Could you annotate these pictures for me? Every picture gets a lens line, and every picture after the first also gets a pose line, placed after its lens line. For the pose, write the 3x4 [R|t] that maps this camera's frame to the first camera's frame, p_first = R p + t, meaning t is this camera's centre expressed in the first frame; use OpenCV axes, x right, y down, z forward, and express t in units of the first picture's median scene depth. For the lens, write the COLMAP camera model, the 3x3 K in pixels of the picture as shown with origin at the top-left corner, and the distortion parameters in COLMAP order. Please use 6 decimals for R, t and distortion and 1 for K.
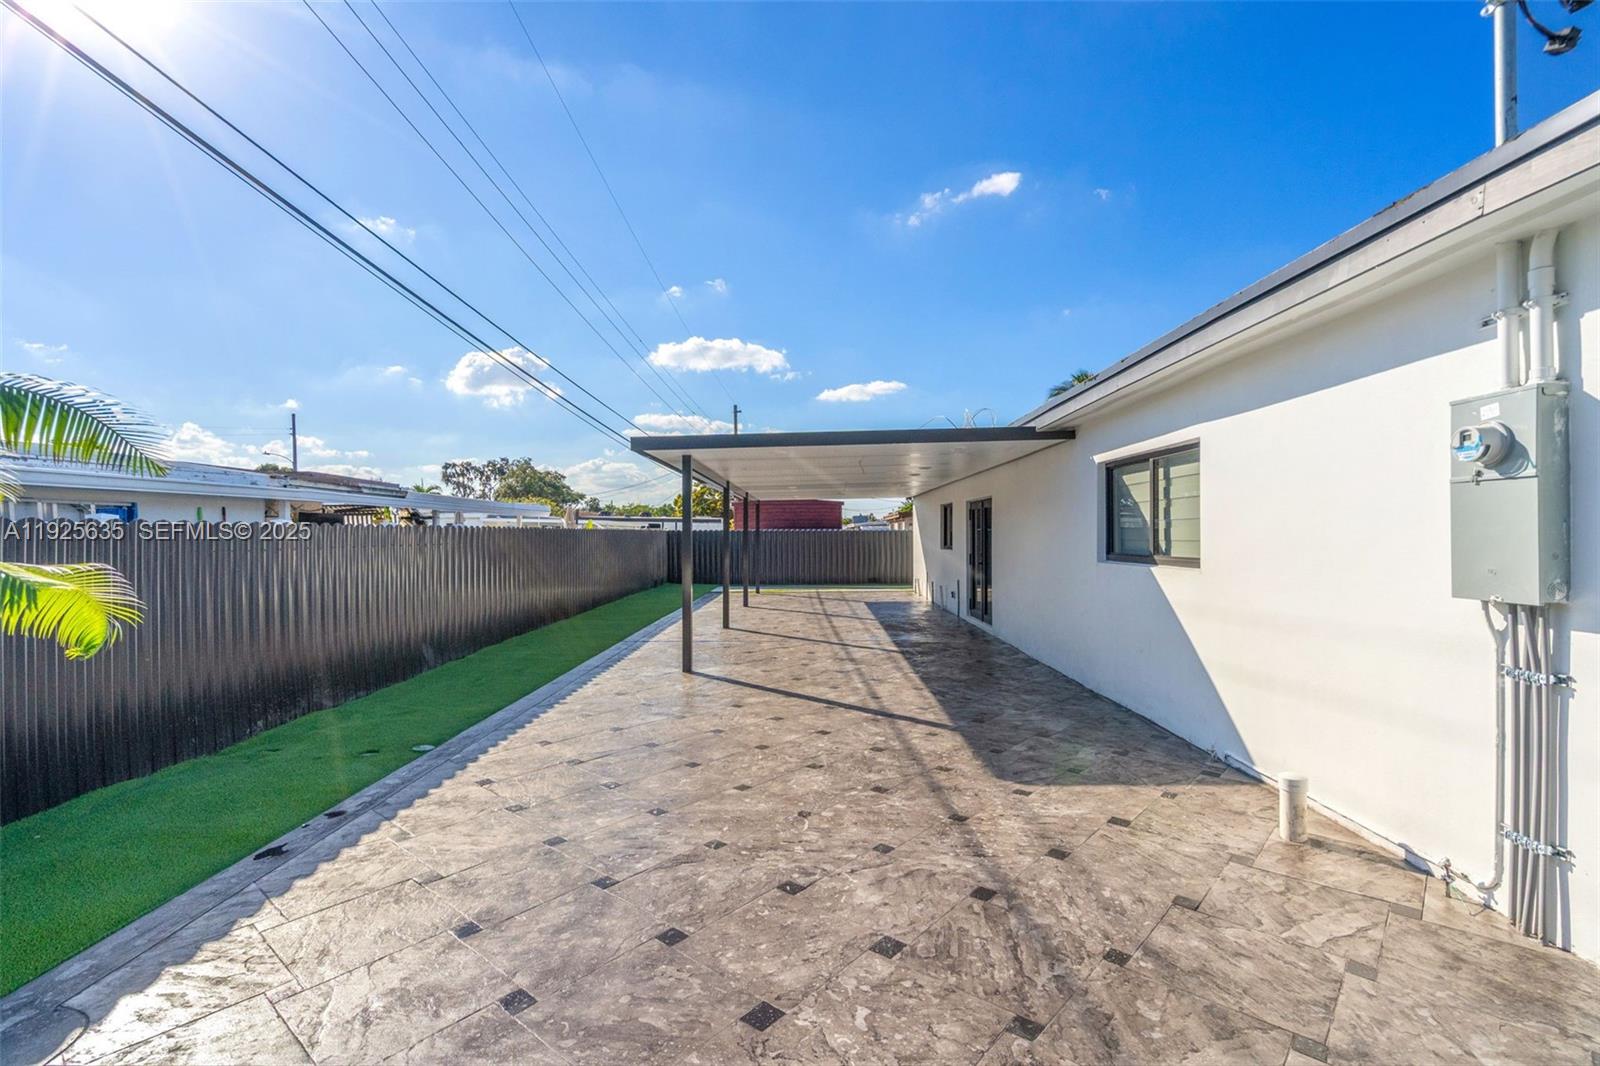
lens RADIAL K [[727.0, 0, 800.0], [0, 727.0, 533.0], [0, 0, 1]] dist [-0.001578, -0.000252]
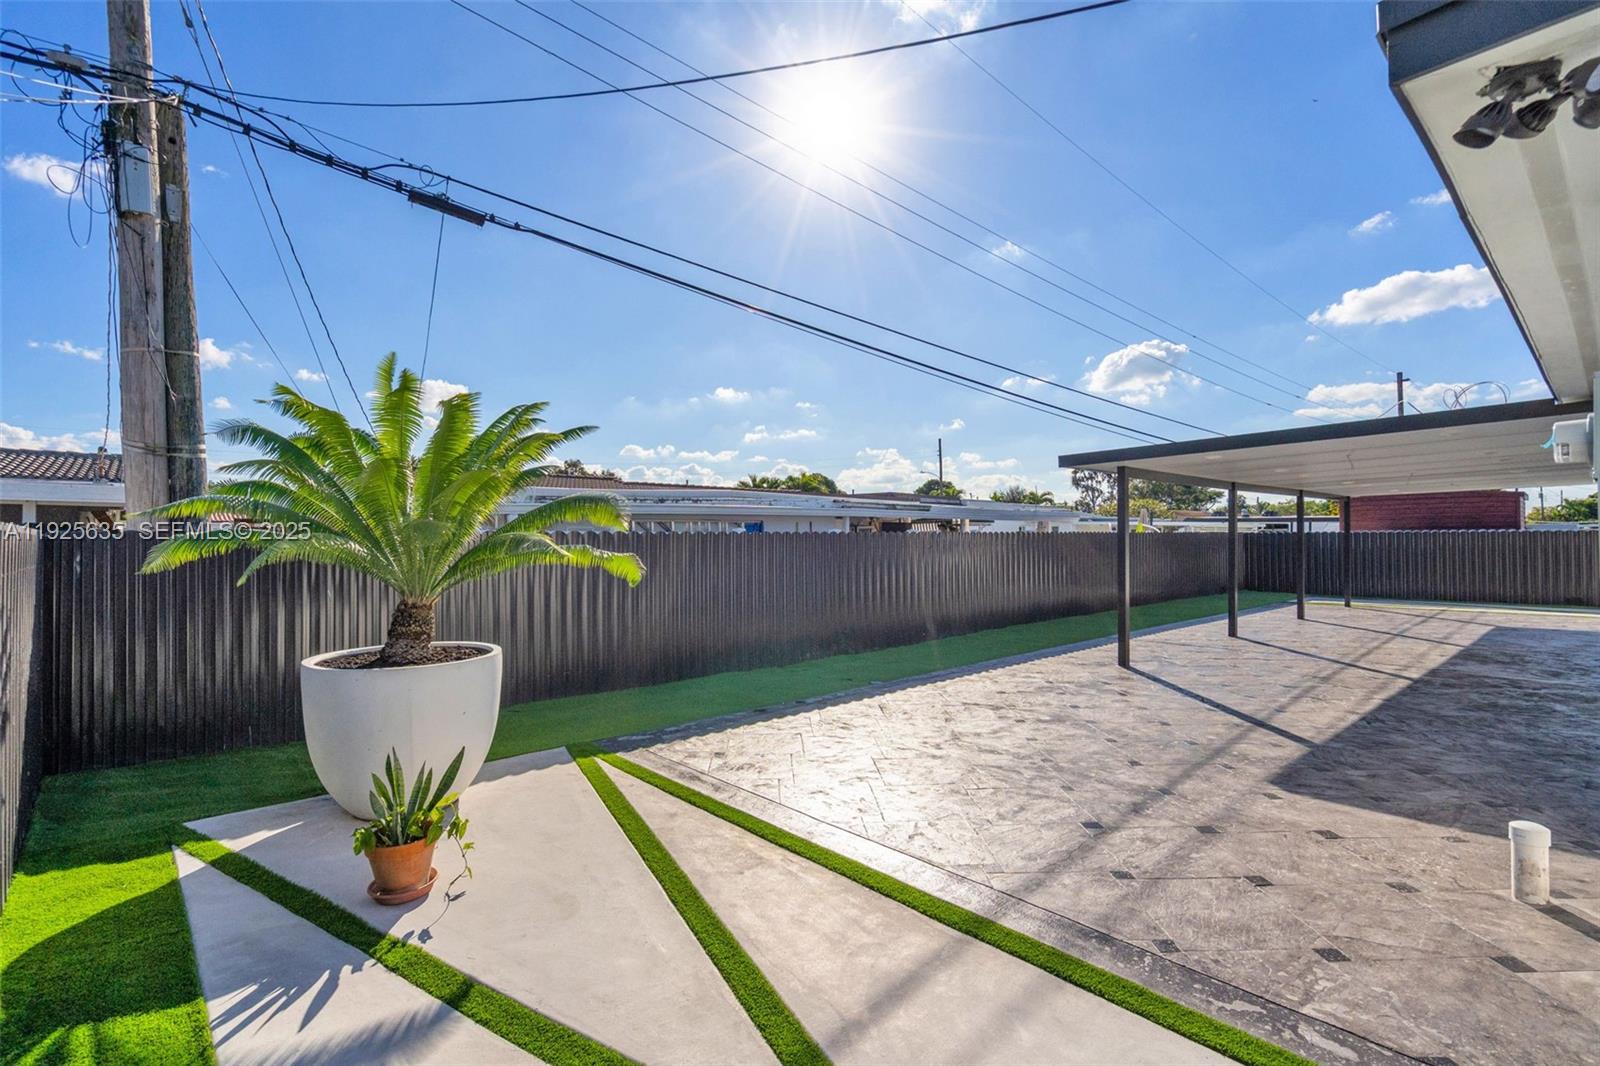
lens RADIAL K [[727.0, 0, 800.0], [0, 727.0, 533.0], [0, 0, 1]] dist [-0.001578, -0.000252]
pose [[0.680856, -0.005318, -0.732398, 0.370886], [0.003729, 0.999986, -0.003795, -0.005707], [0.732408, -0.000148, 0.680866, -0.107414]]
